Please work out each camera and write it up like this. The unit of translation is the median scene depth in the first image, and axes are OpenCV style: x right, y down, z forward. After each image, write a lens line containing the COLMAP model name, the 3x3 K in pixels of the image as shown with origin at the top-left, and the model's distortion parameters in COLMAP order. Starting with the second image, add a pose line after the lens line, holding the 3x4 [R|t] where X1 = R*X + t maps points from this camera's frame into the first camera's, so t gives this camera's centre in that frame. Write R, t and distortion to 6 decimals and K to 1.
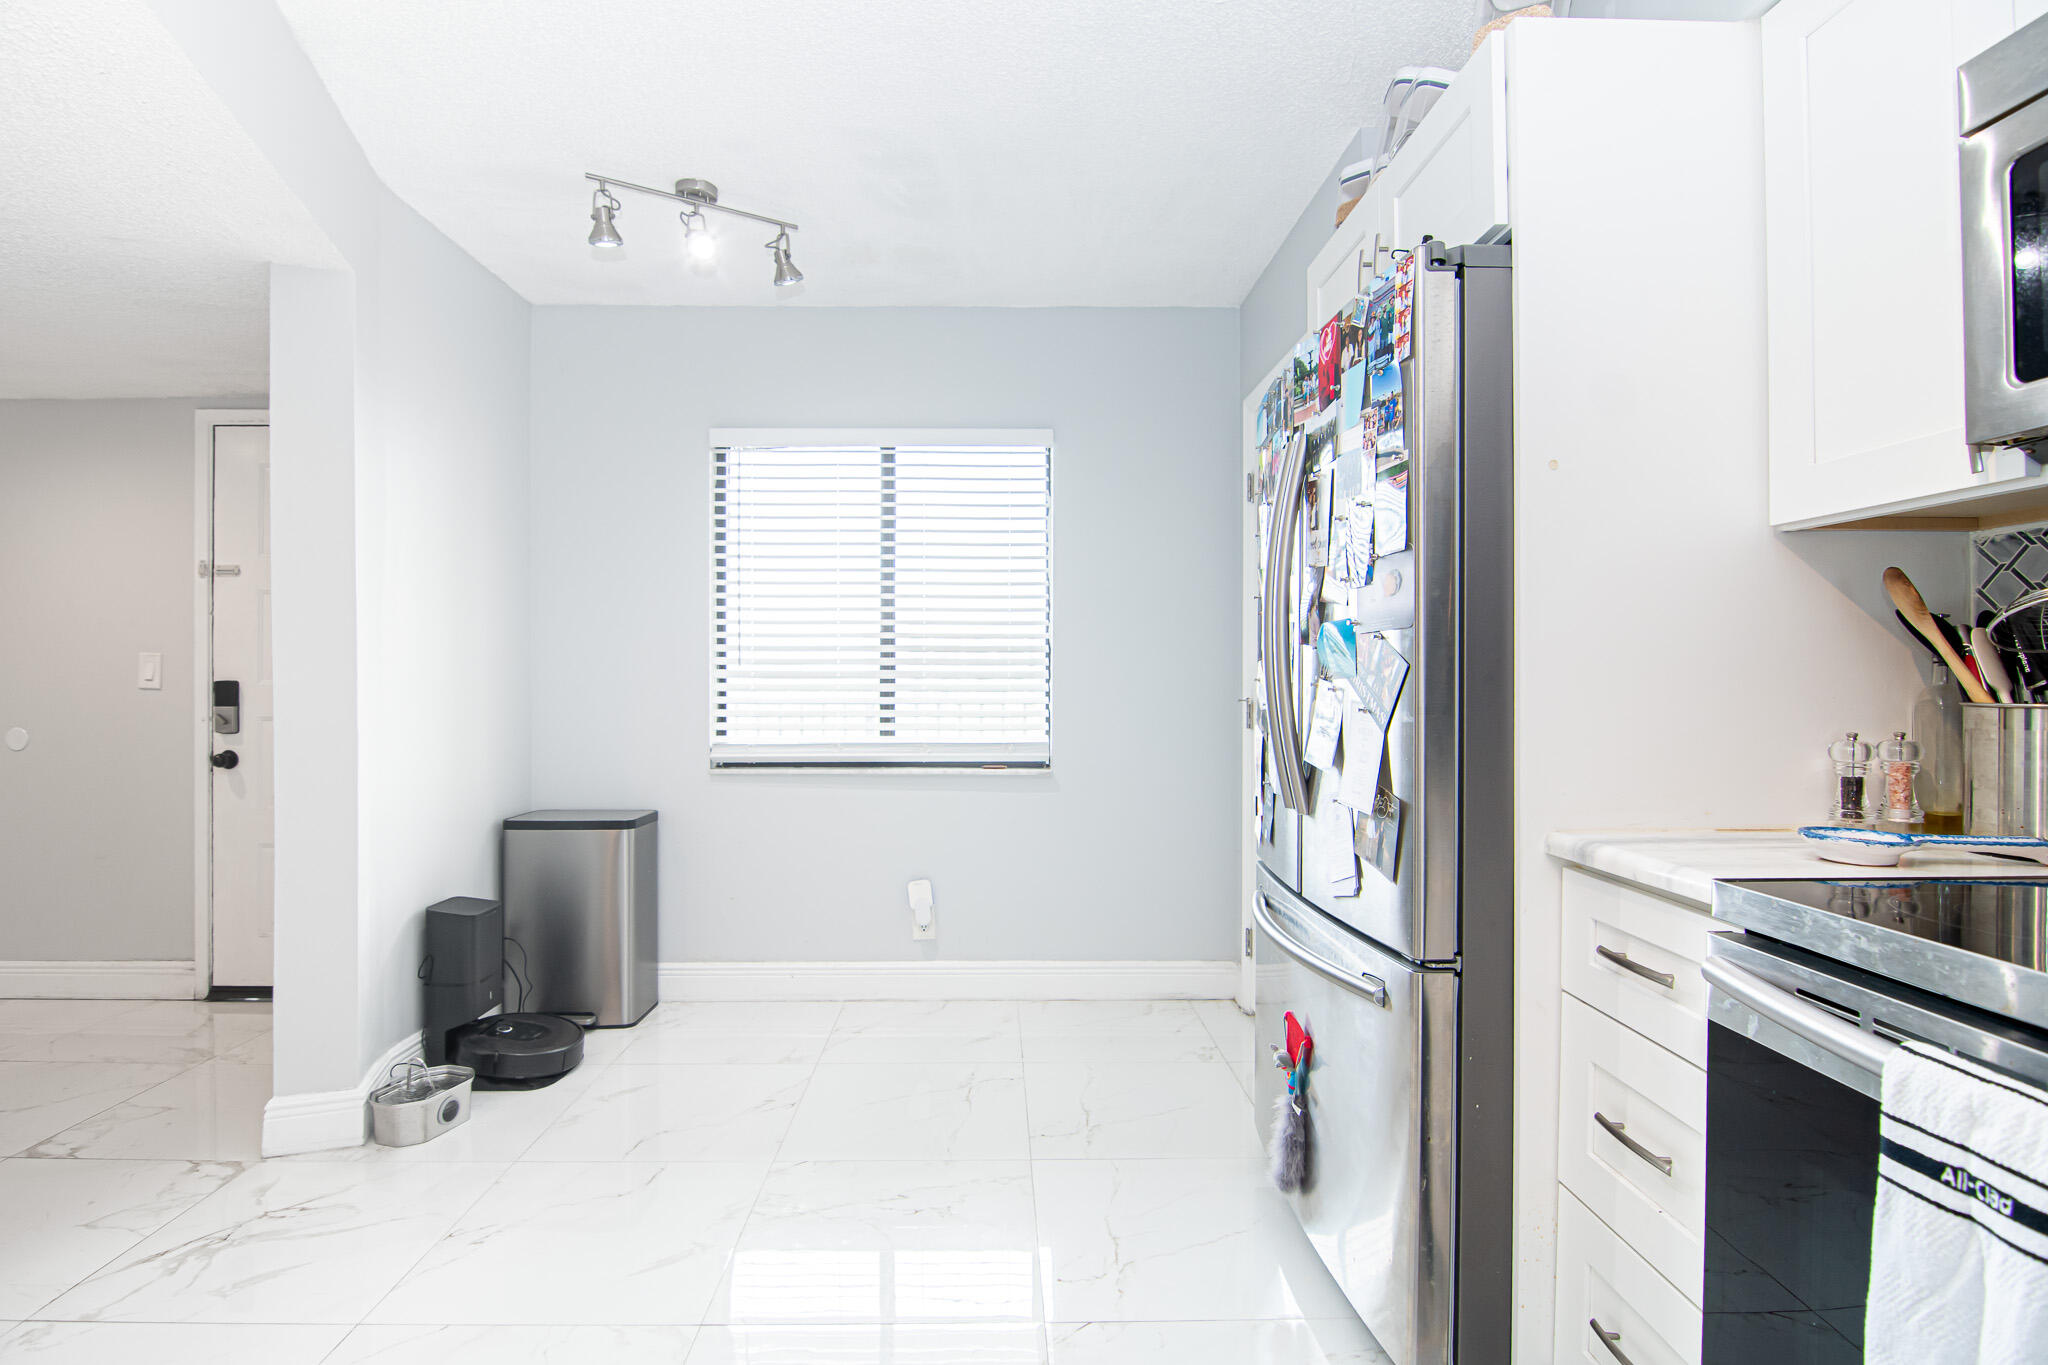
lens RADIAL K [[1009.2, 0, 1021.6], [0, 1009.2, 673.7], [0, 0, 1]] dist [-0.034253, 0.000411]
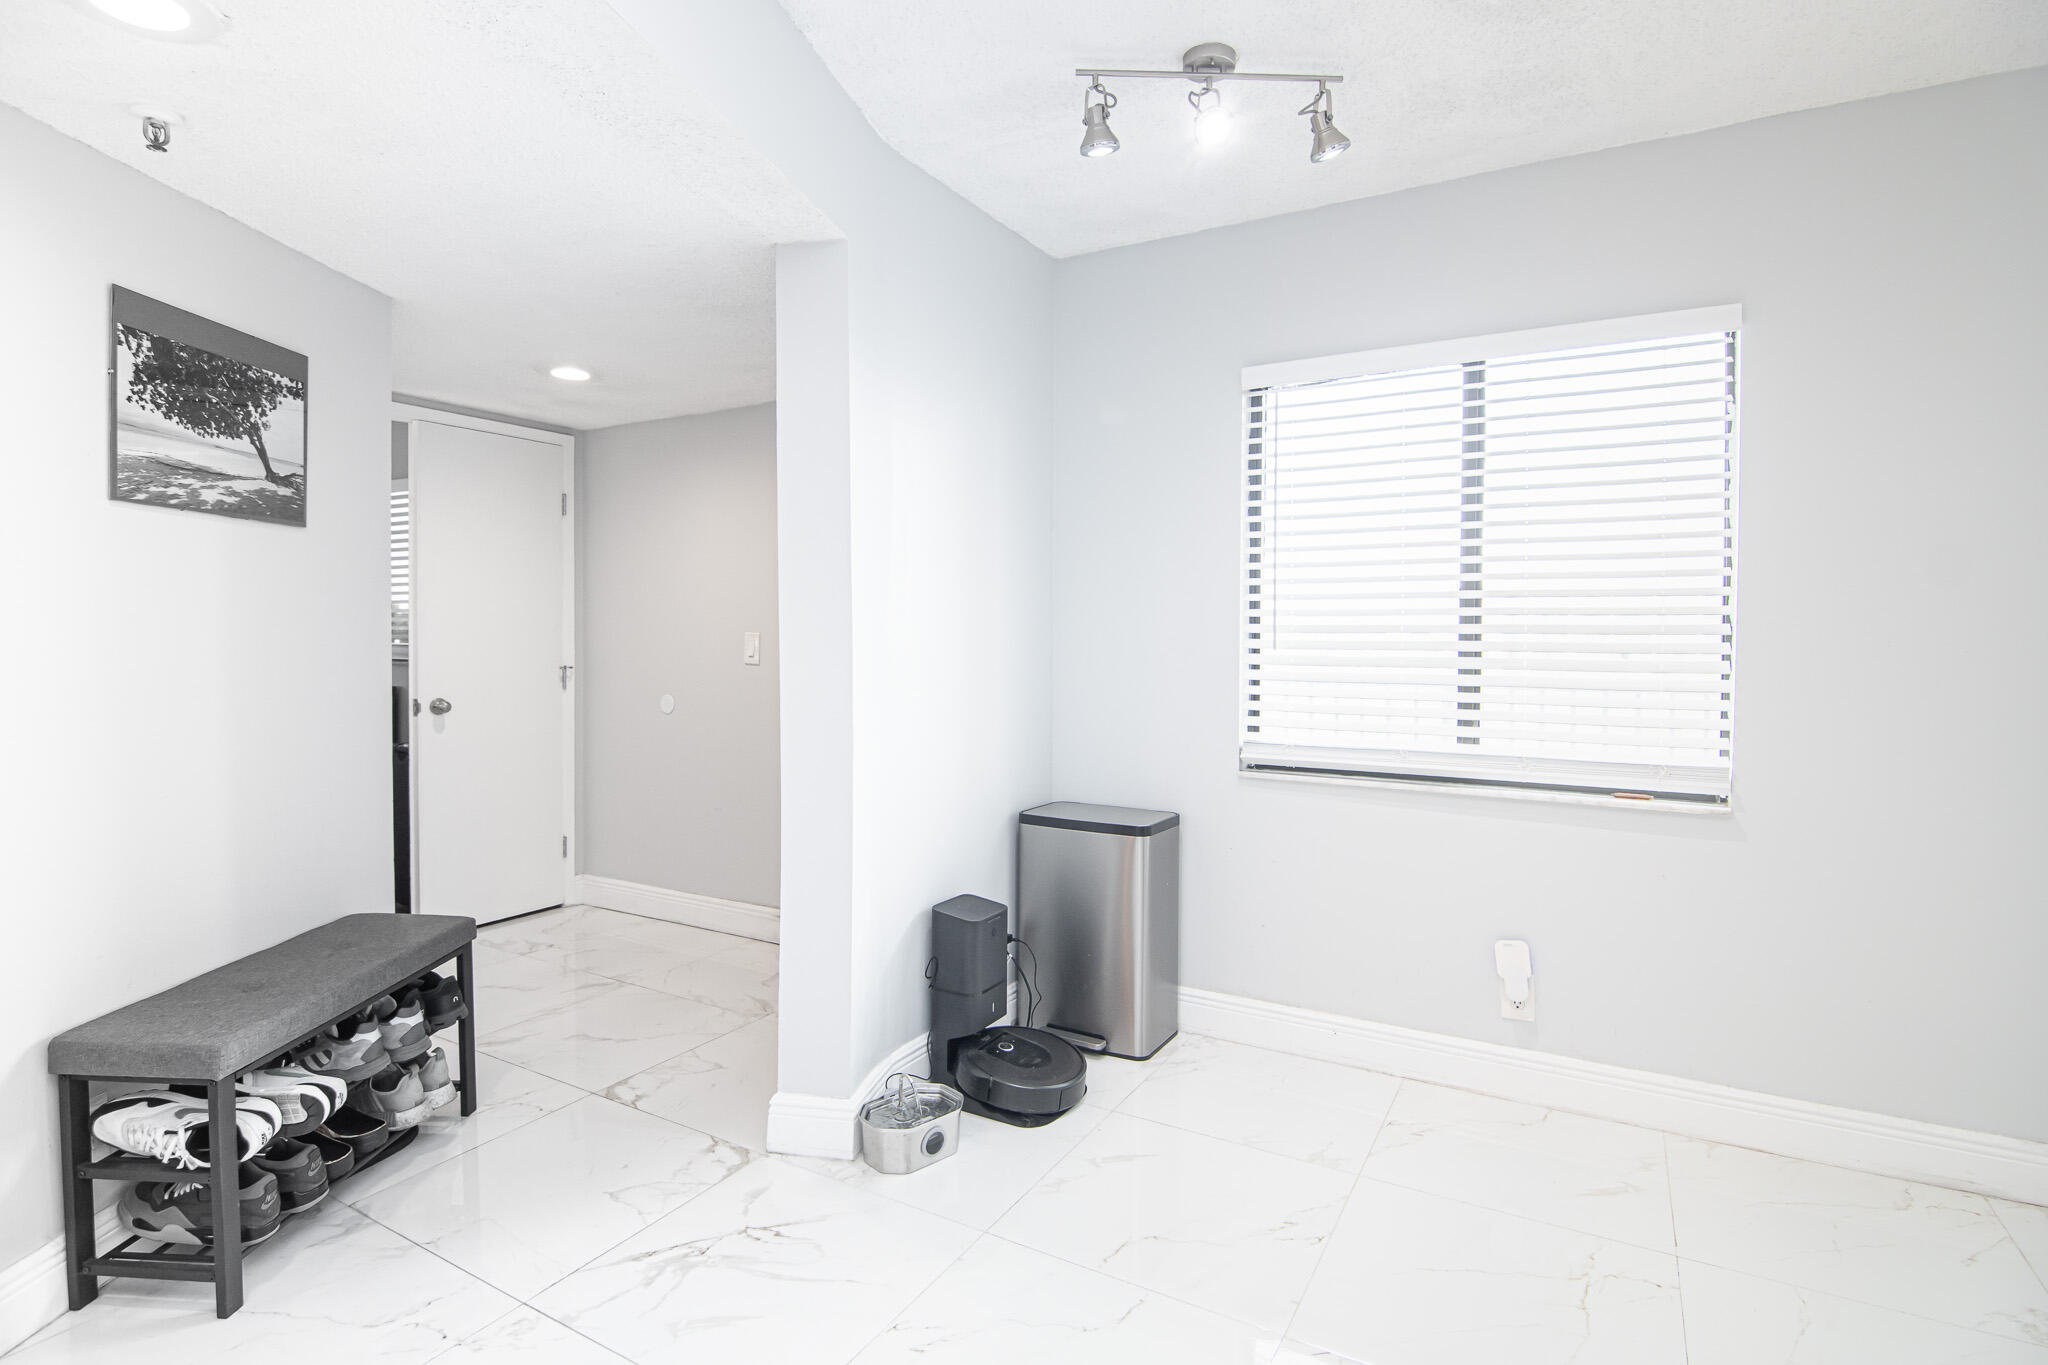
lens RADIAL K [[1037.8, 0, 982.0], [0, 1037.8, 657.2], [0, 0, 1]] dist [-0.001714, -0.012860]
pose [[0.837785, 0.014519, -0.545807, -0.018460], [-0.004497, 0.999796, 0.019694, -0.021852], [0.545982, -0.014045, 0.837679, 0.183223]]
